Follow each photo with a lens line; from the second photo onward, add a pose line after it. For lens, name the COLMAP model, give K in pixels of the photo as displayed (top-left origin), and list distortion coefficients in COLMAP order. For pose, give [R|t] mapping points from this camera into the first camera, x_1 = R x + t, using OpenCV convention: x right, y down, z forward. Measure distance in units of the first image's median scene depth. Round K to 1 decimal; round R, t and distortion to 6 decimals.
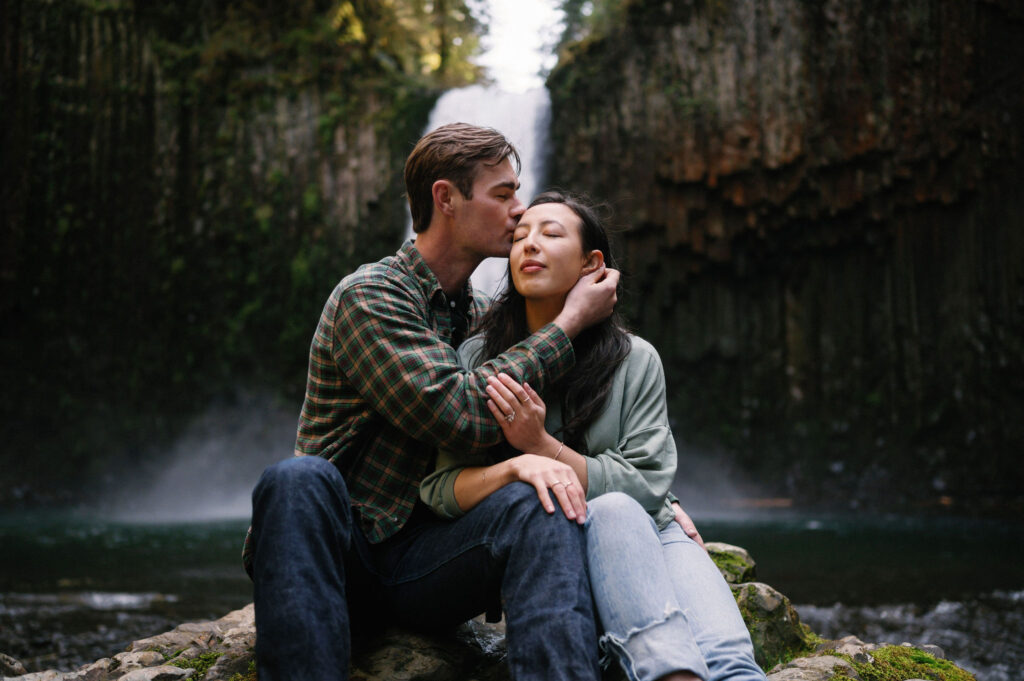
lens RADIAL K [[1031.4, 0, 510.6], [0, 1031.4, 329.7], [0, 0, 1]] dist [0.007415, 0.000000]
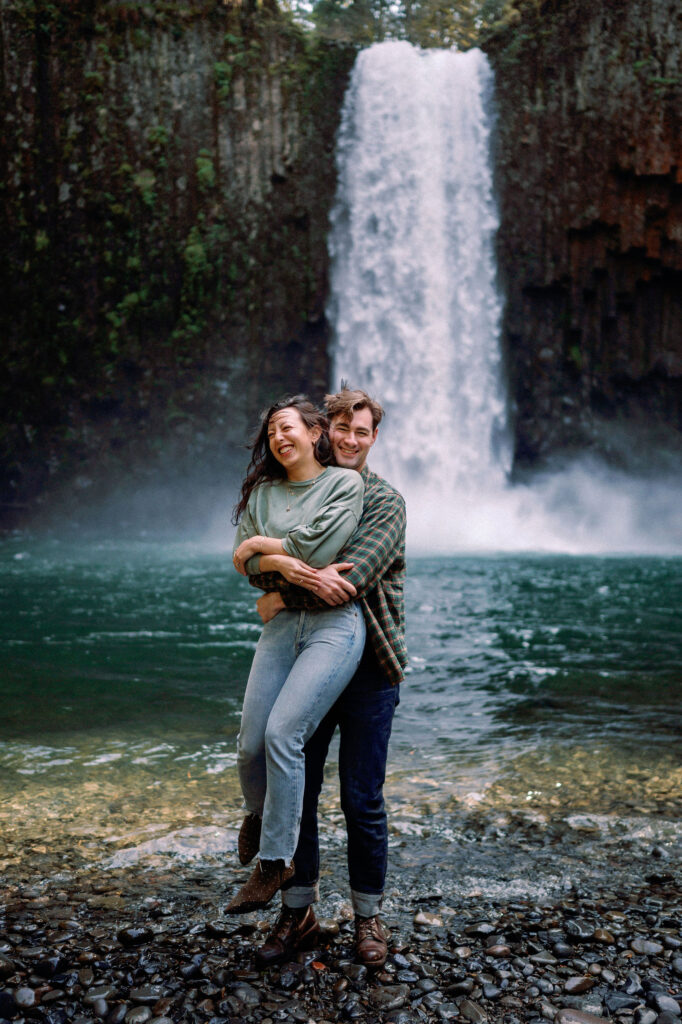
lens RADIAL K [[1022.0, 0, 340.0], [0, 1022.0, 512.2], [0, 0, 1]] dist [-0.000288, 0.000000]
pose [[0.982239, 0.007119, 0.187499, -0.257252], [-0.038243, 0.985900, 0.162905, 0.008592], [-0.183695, -0.167182, 0.968662, 0.156385]]
